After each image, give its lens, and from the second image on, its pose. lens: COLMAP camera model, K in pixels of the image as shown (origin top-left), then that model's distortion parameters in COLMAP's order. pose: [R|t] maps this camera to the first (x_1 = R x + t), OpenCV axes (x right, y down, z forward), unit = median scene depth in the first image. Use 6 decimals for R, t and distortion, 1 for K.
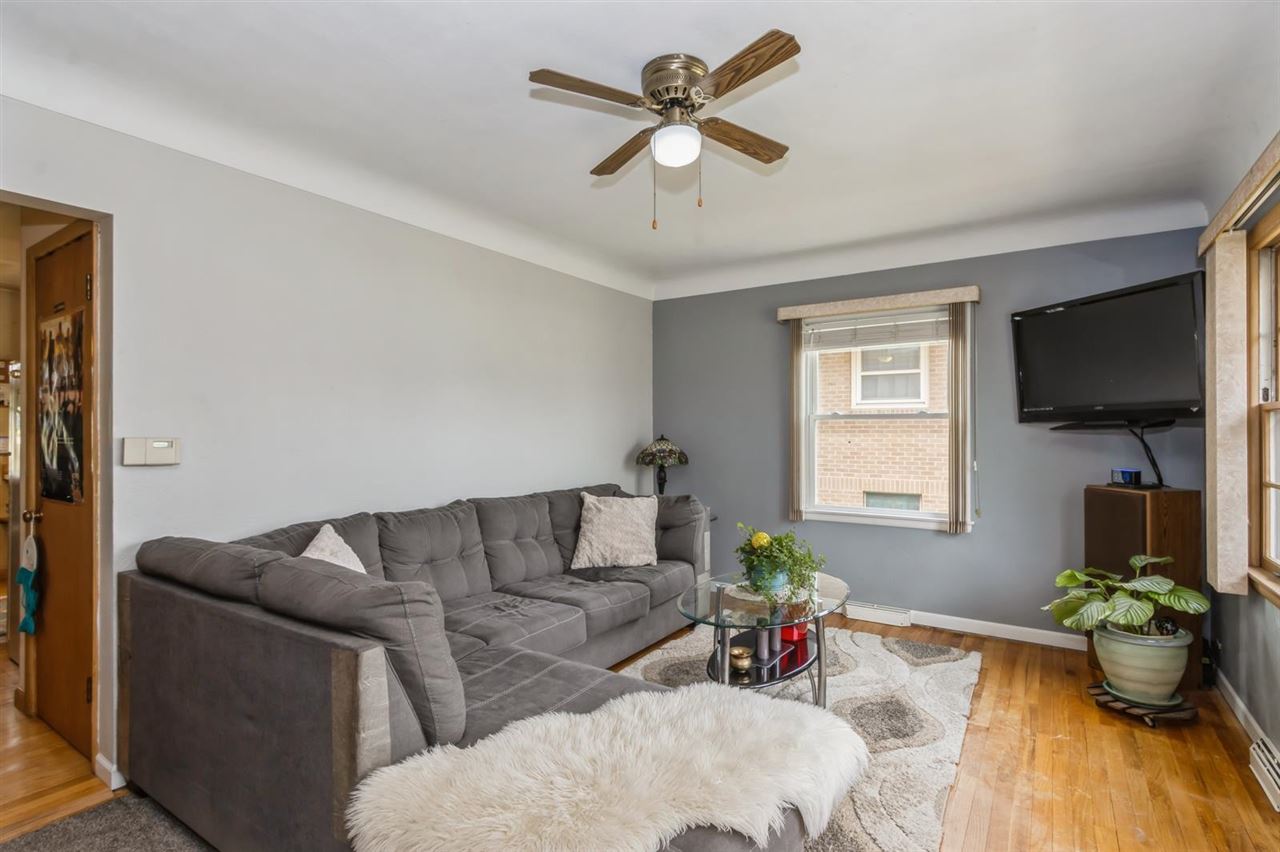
lens RADIAL K [[625.4, 0, 644.8], [0, 625.4, 427.1], [0, 0, 1]] dist [0.022659, 0.000338]
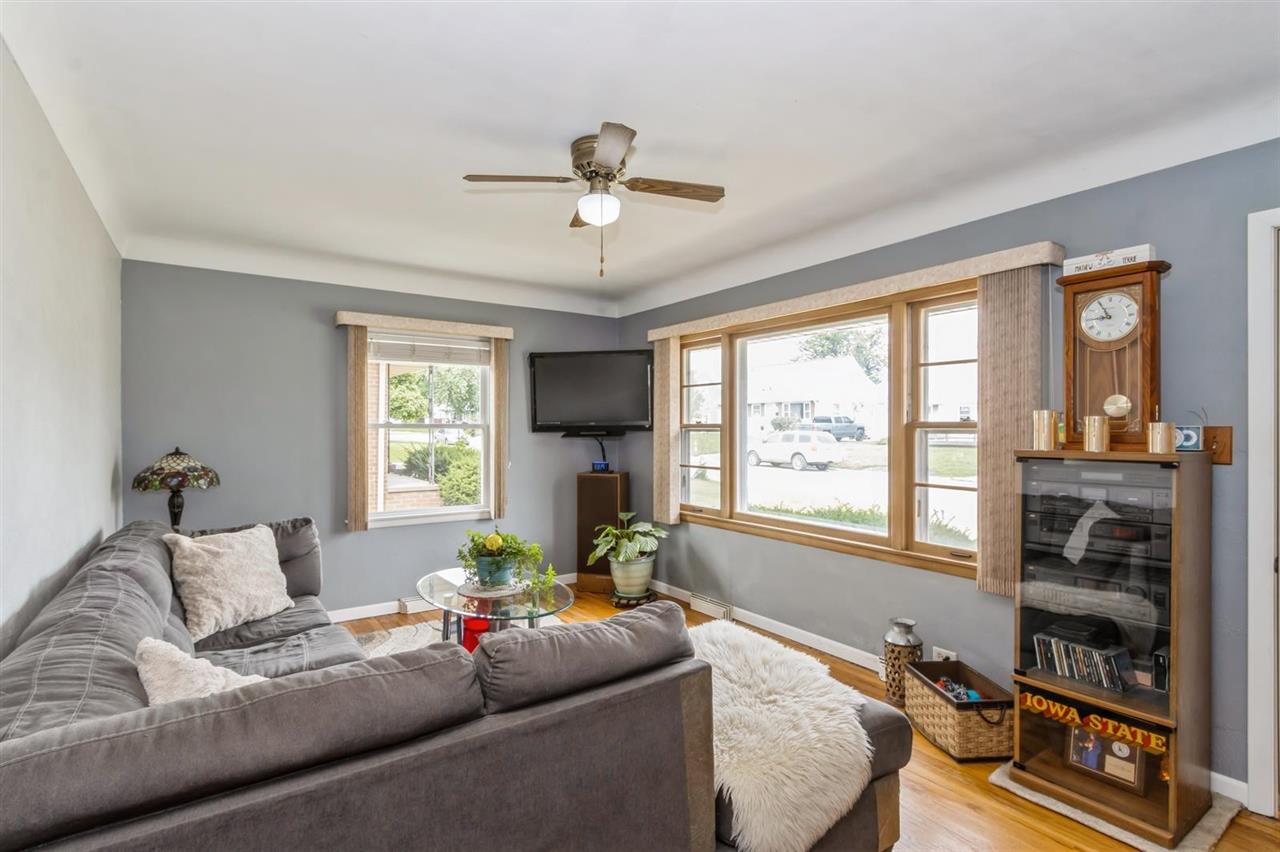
lens RADIAL K [[597.8, 0, 647.0], [0, 597.8, 431.5], [0, 0, 1]] dist [0.002989, -0.000291]
pose [[0.384410, -0.002832, 0.923158, -0.516499], [-0.005521, 0.999970, 0.005367, -0.017258], [-0.923146, -0.007159, 0.384383, 0.257358]]
